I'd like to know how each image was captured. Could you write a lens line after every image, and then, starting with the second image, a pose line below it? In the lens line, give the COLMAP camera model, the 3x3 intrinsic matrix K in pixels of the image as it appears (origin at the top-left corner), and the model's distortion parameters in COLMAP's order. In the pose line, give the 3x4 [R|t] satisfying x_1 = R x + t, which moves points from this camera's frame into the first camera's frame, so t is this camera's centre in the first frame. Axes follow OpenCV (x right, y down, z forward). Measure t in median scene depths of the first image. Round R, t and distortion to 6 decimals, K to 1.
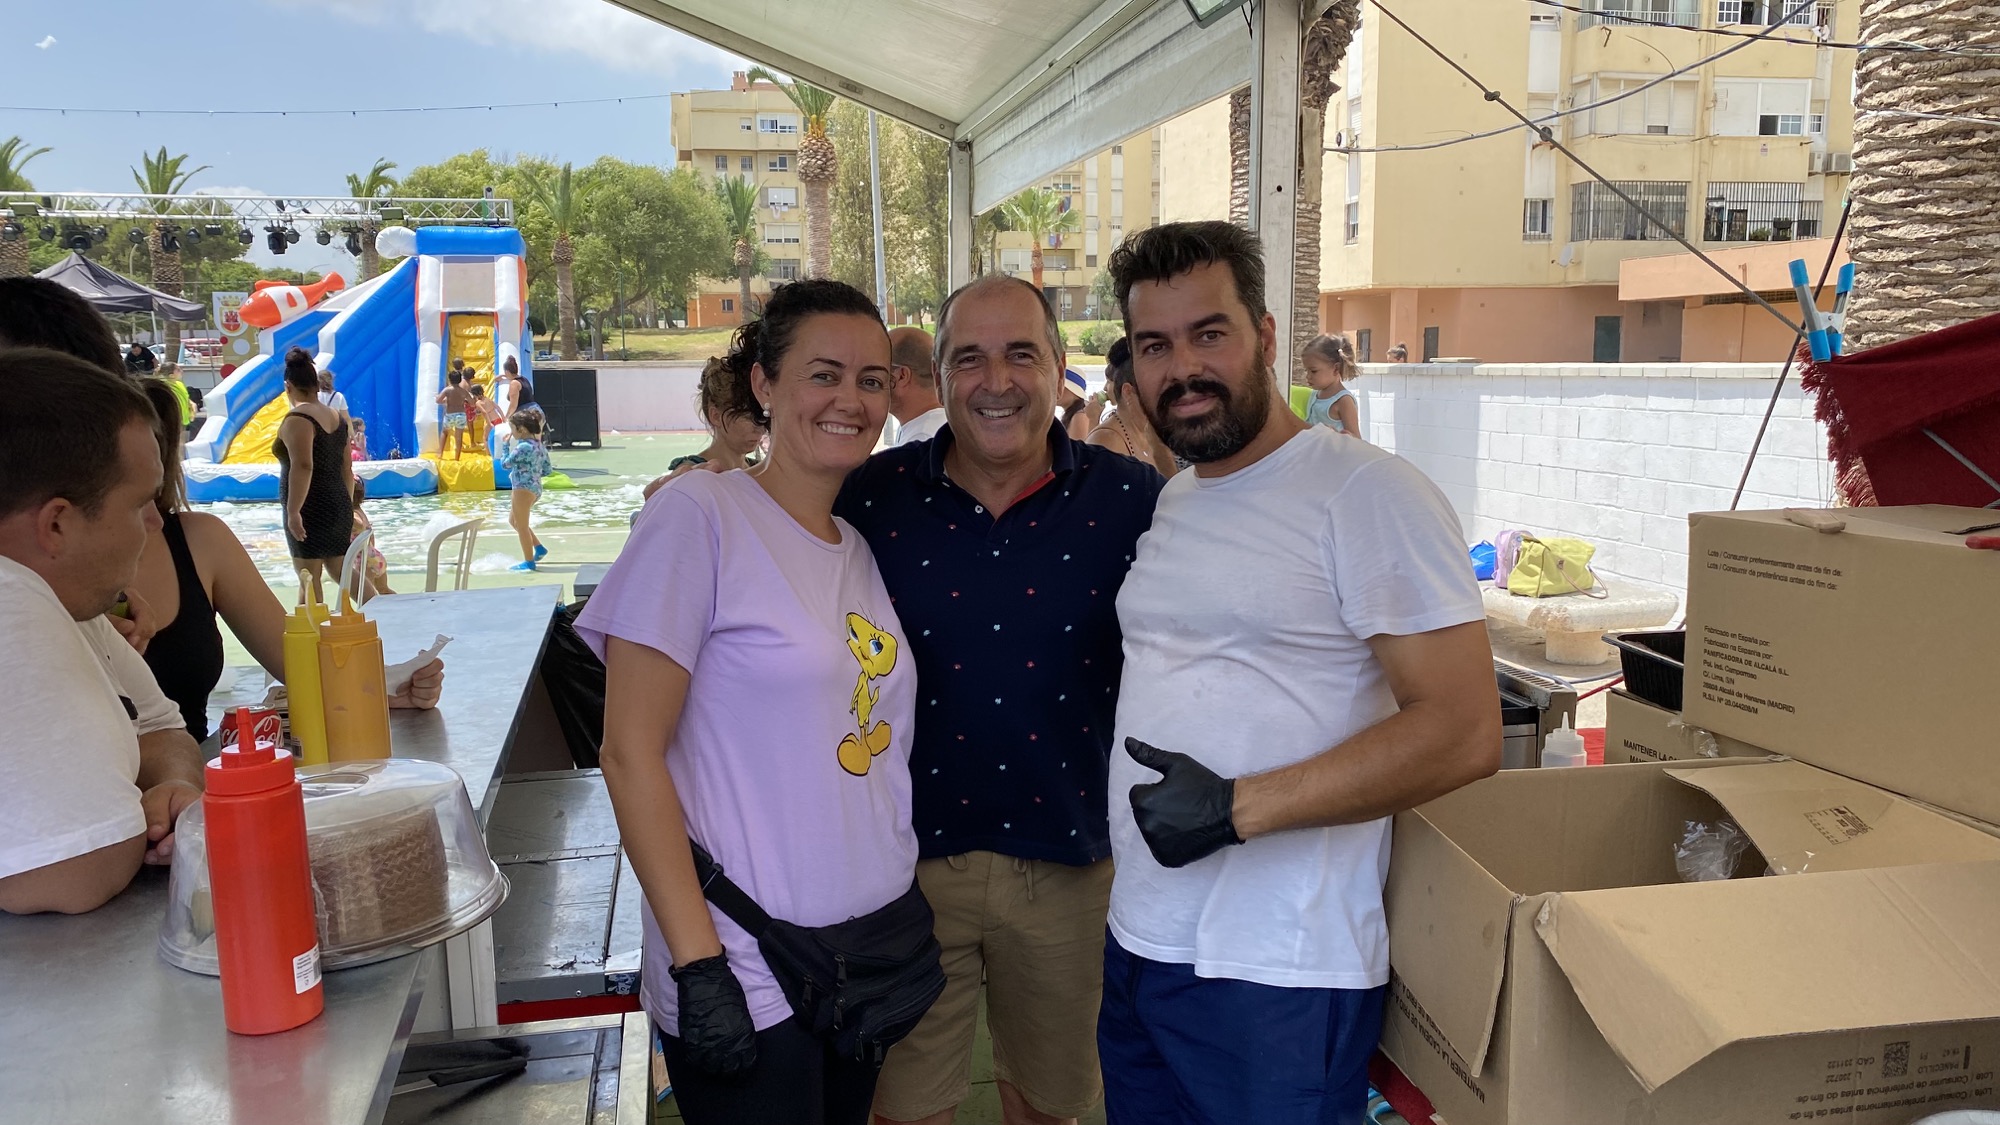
lens RADIAL K [[1541.4, 0, 1000.0], [0, 1541.4, 562.5], [0, 0, 1]] dist [-0.001689, -0.003280]
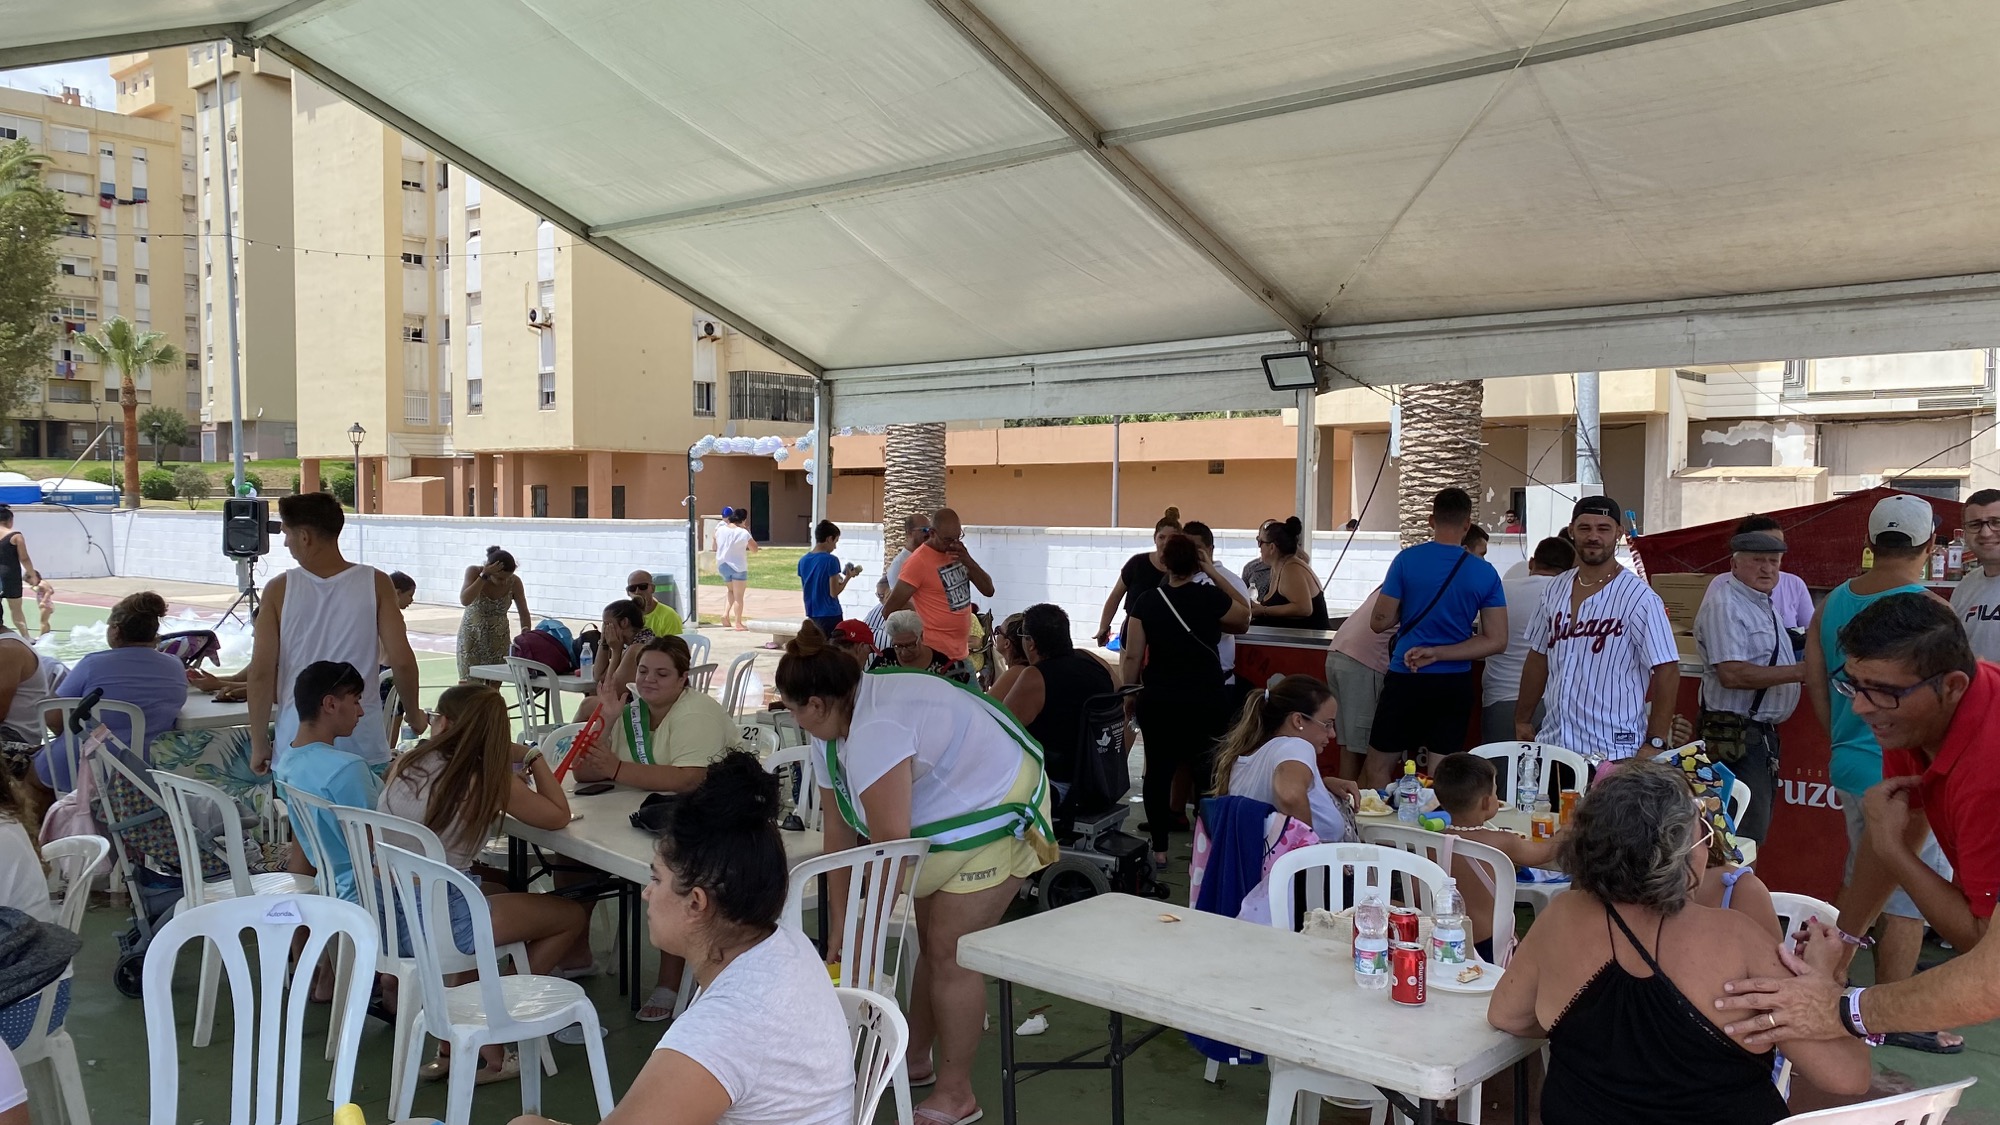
lens RADIAL K [[1541.4, 0, 1000.0], [0, 1541.4, 562.5], [0, 0, 1]] dist [-0.001689, -0.003280]
pose [[0.794190, 0.001303, 0.607669, -0.193291], [0.057706, 0.995317, -0.077553, 0.008790], [-0.604924, 0.096658, 0.790395, -0.067538]]
